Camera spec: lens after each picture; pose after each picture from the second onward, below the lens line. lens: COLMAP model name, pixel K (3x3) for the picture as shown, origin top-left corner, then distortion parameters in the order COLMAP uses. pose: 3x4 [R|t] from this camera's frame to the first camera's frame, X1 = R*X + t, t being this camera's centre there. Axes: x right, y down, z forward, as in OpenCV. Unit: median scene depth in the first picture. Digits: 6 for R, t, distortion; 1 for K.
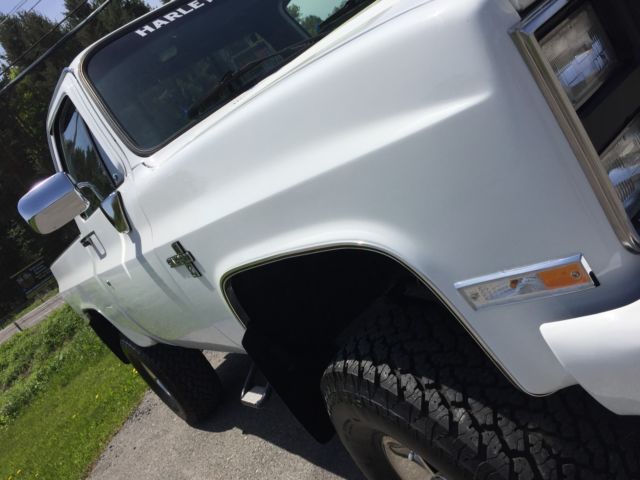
lens RADIAL K [[549.6, 0, 318.5], [0, 549.6, 243.3], [0, 0, 1]] dist [0.085450, -0.094536]
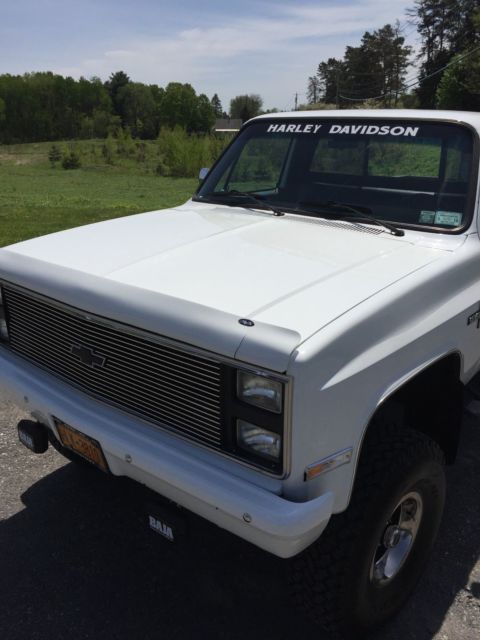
lens RADIAL K [[545.8, 0, 242.4], [0, 545.8, 320.9], [0, 0, 1]] dist [0.077770, -0.108154]
pose [[0.183871, 0.797563, -0.574530, 1.177688], [-0.382473, 0.596485, 0.705635, -1.328803], [0.905487, 0.089997, 0.414722, 0.399794]]
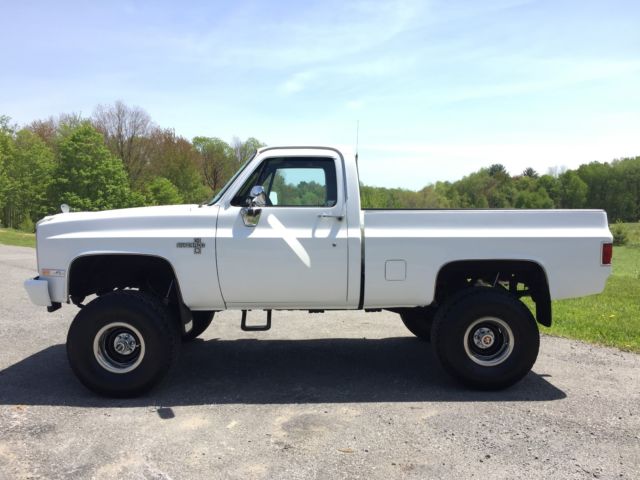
lens RADIAL K [[545.8, 0, 320.0], [0, 545.8, 240.0], [0, 0, 1]] dist [0.077770, -0.108154]
pose [[-0.477515, 0.598719, -0.643052, 1.783306], [0.096554, 0.763210, 0.638895, -2.130239], [0.873302, 0.242993, -0.422253, 2.987181]]
